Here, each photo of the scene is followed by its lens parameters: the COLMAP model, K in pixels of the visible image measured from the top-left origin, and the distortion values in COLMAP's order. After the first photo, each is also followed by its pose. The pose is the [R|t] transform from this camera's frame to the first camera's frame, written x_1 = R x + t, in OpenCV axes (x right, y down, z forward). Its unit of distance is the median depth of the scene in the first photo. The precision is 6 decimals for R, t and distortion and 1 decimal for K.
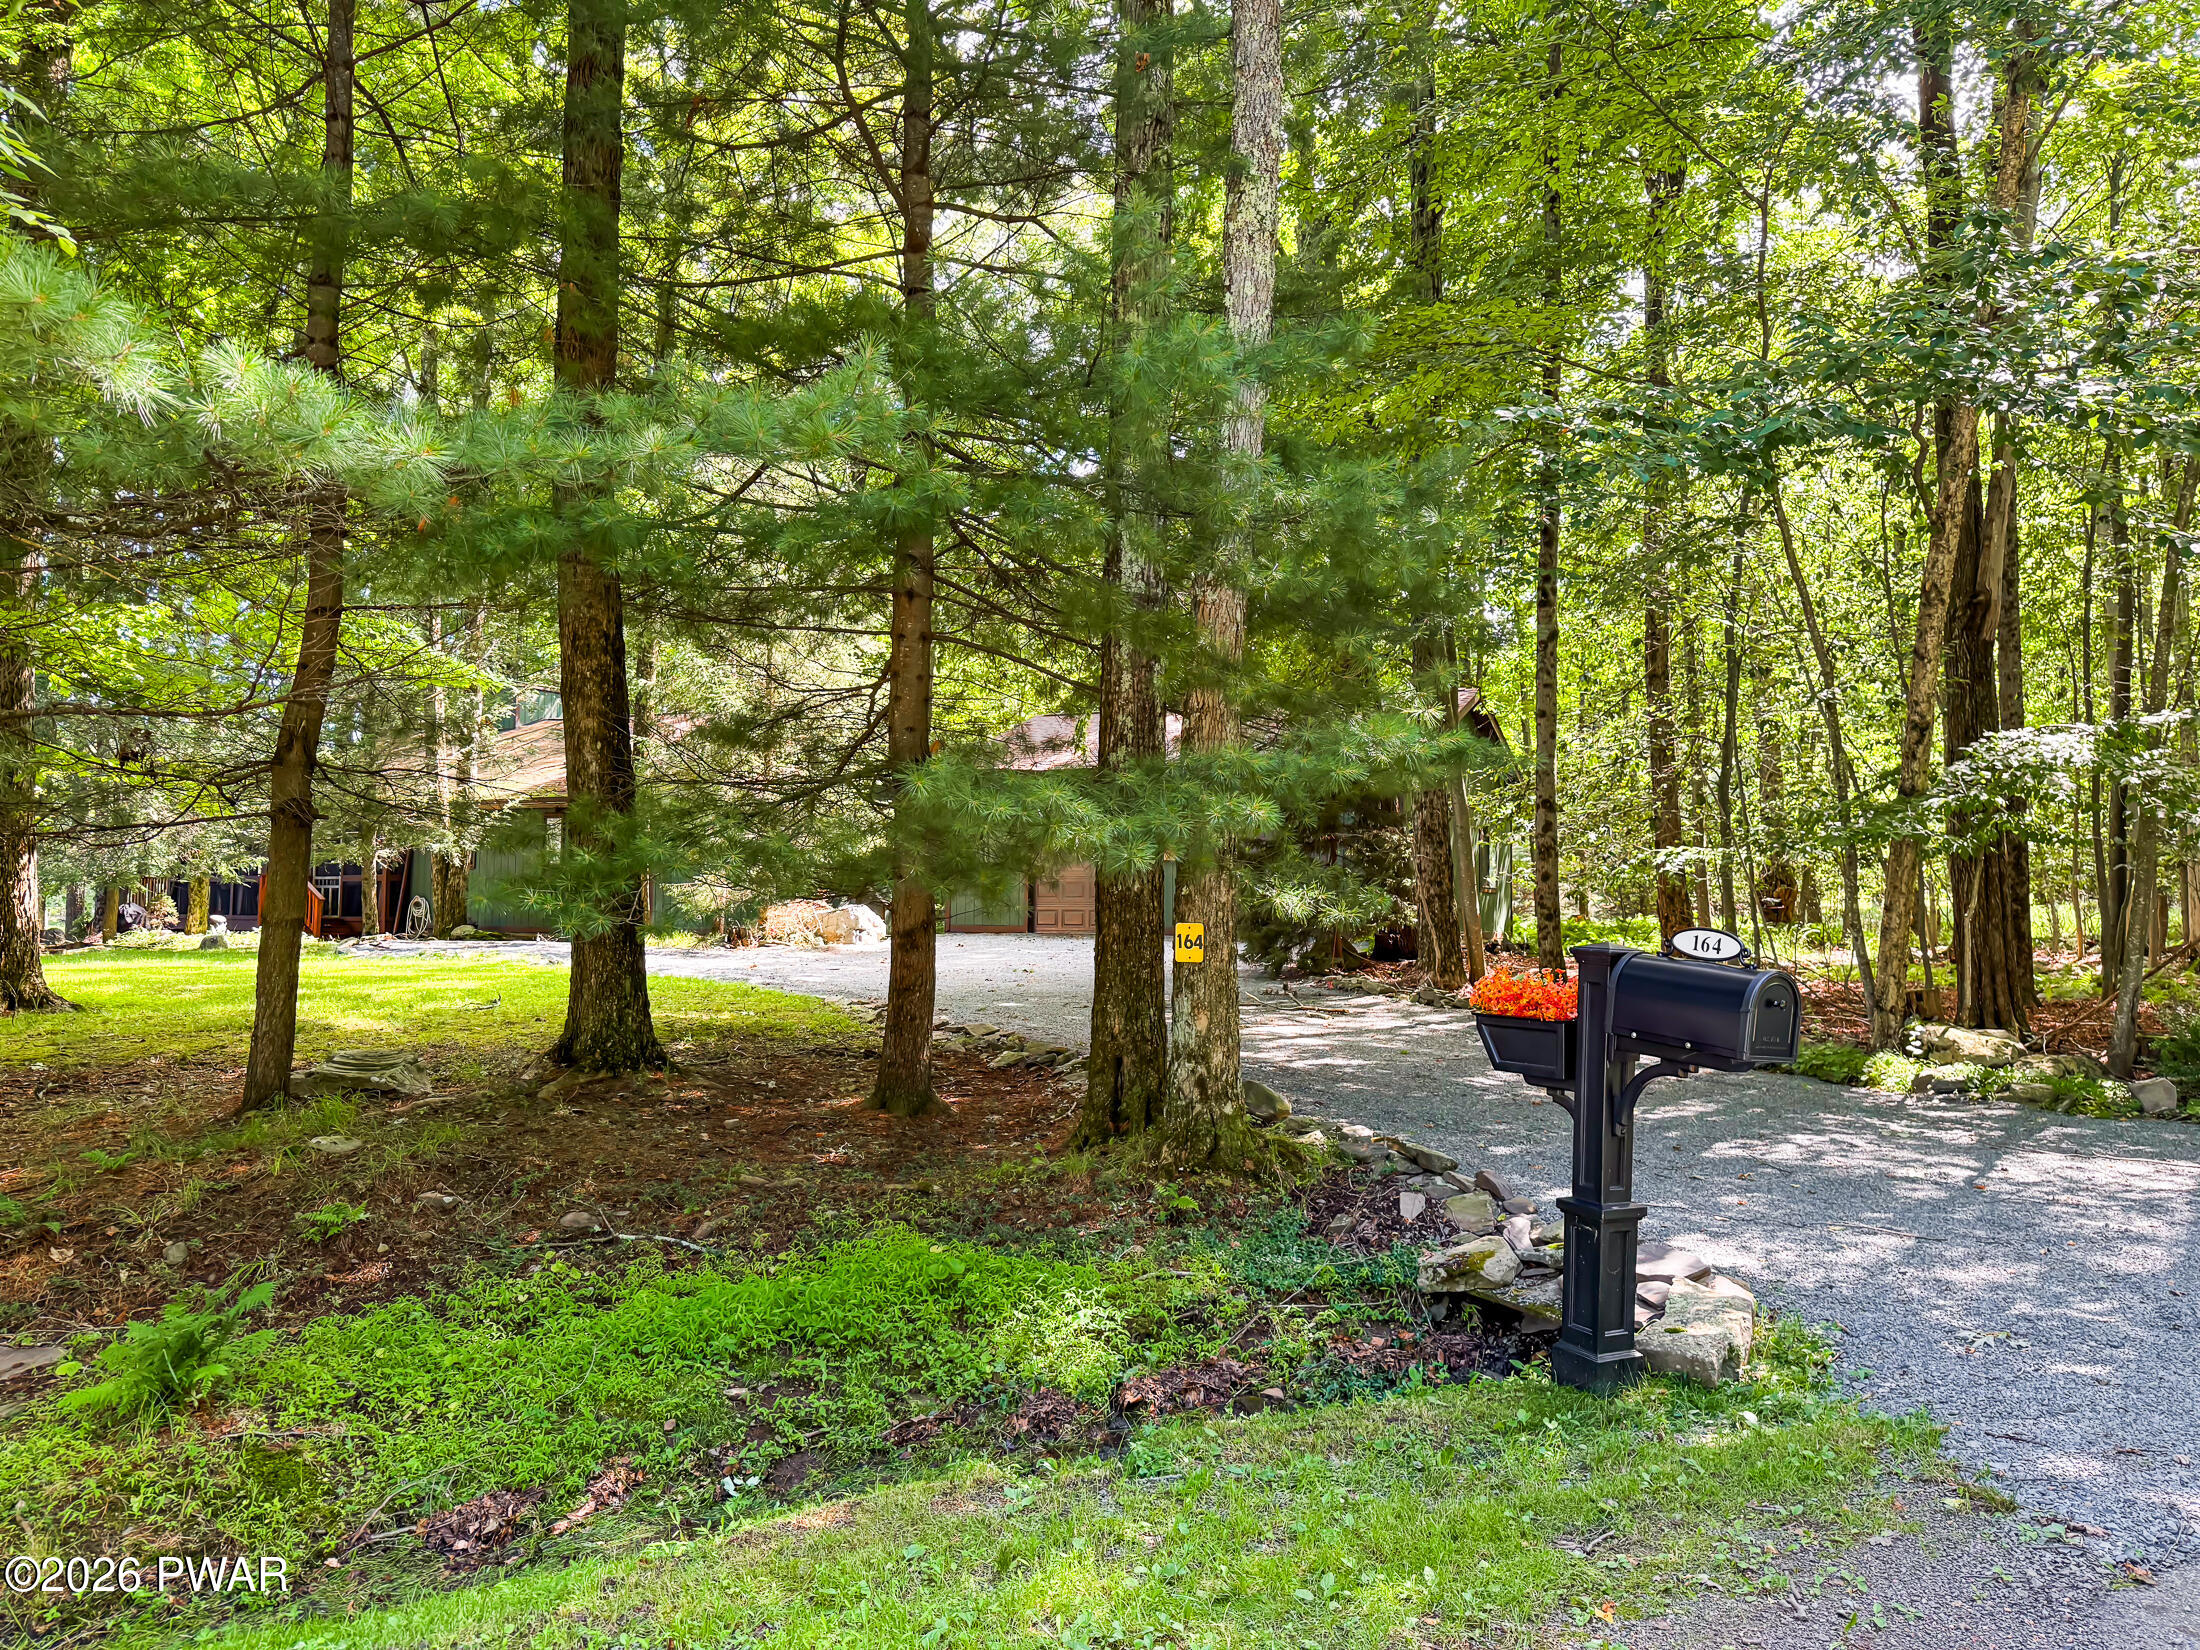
lens RADIAL K [[1537.9, 0, 1100.0], [0, 1537.9, 825.0], [0, 0, 1]] dist [0.121133, -0.200640]
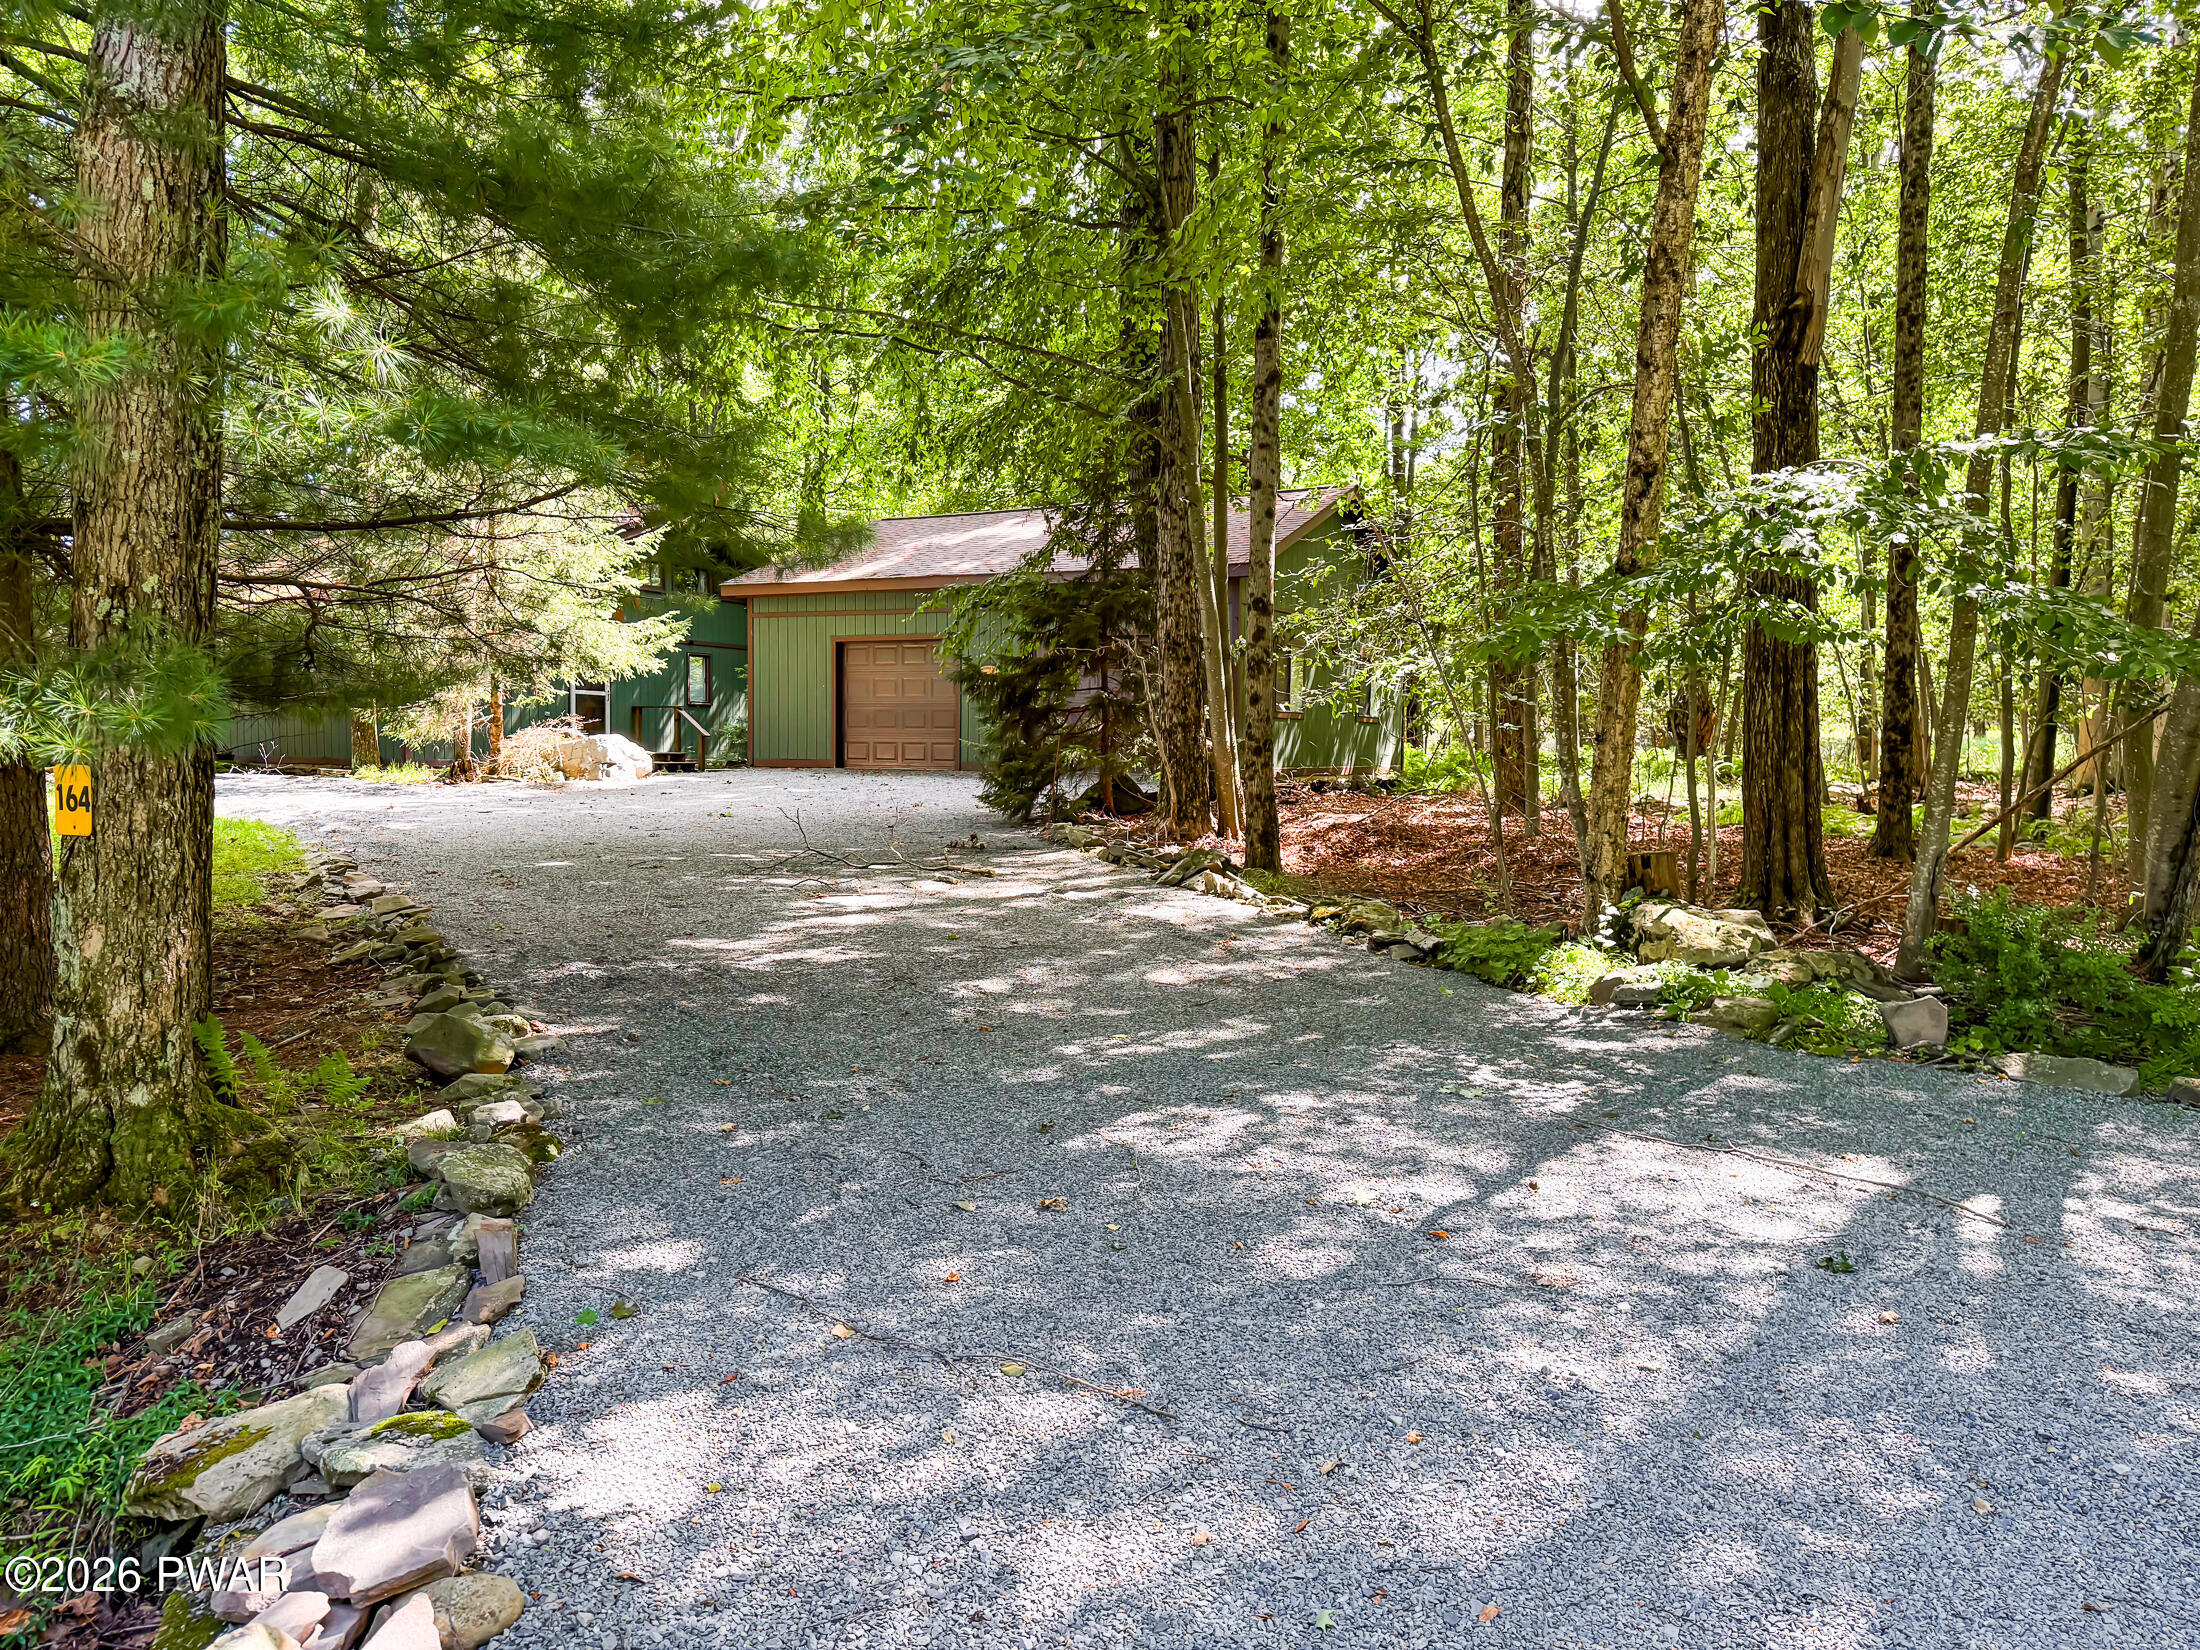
lens RADIAL K [[1537.9, 0, 1100.0], [0, 1537.9, 825.0], [0, 0, 1]] dist [0.121133, -0.200640]
pose [[0.999934, 0.001931, -0.011363, 0.298966], [-0.000682, 0.994053, 0.108898, 0.016666], [0.011506, -0.108883, 0.993988, 0.310142]]
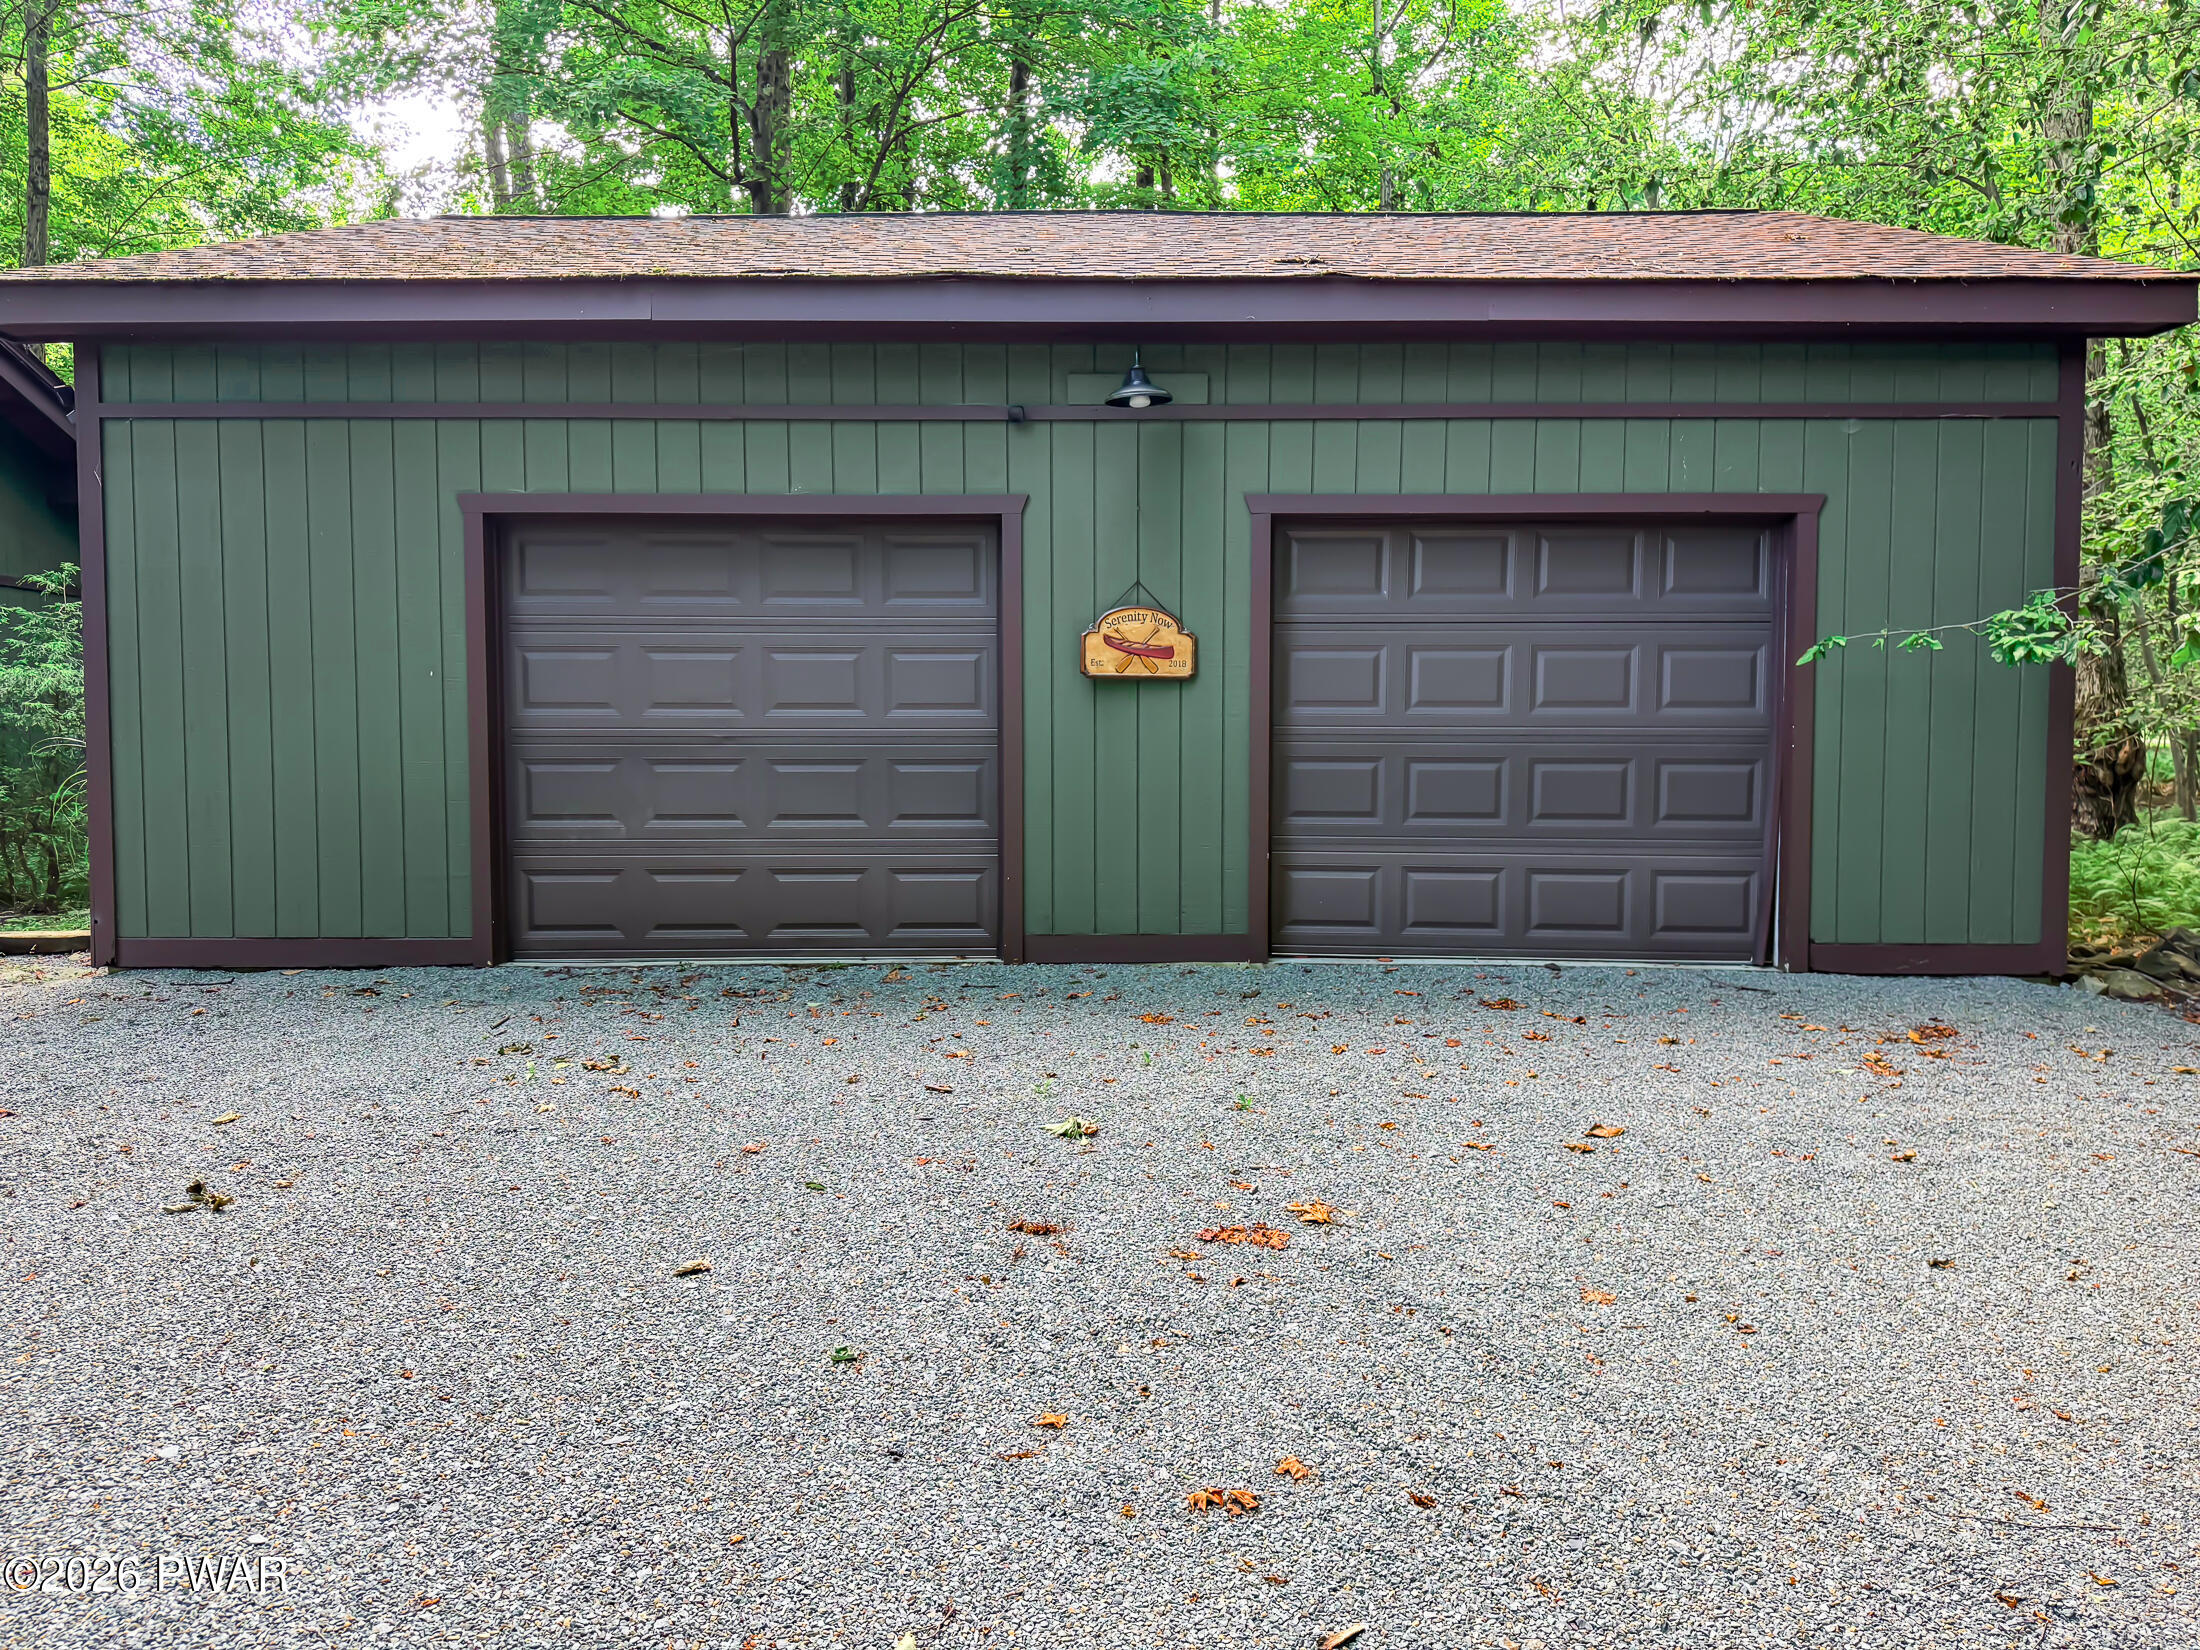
lens RADIAL K [[1537.9, 0, 1100.0], [0, 1537.9, 825.0], [0, 0, 1]] dist [0.121133, -0.200640]
pose [[0.843460, -0.037381, 0.535890, -0.227014], [-0.030021, 0.992737, 0.116500, 0.042181], [-0.536353, -0.114351, 0.836211, 1.867565]]
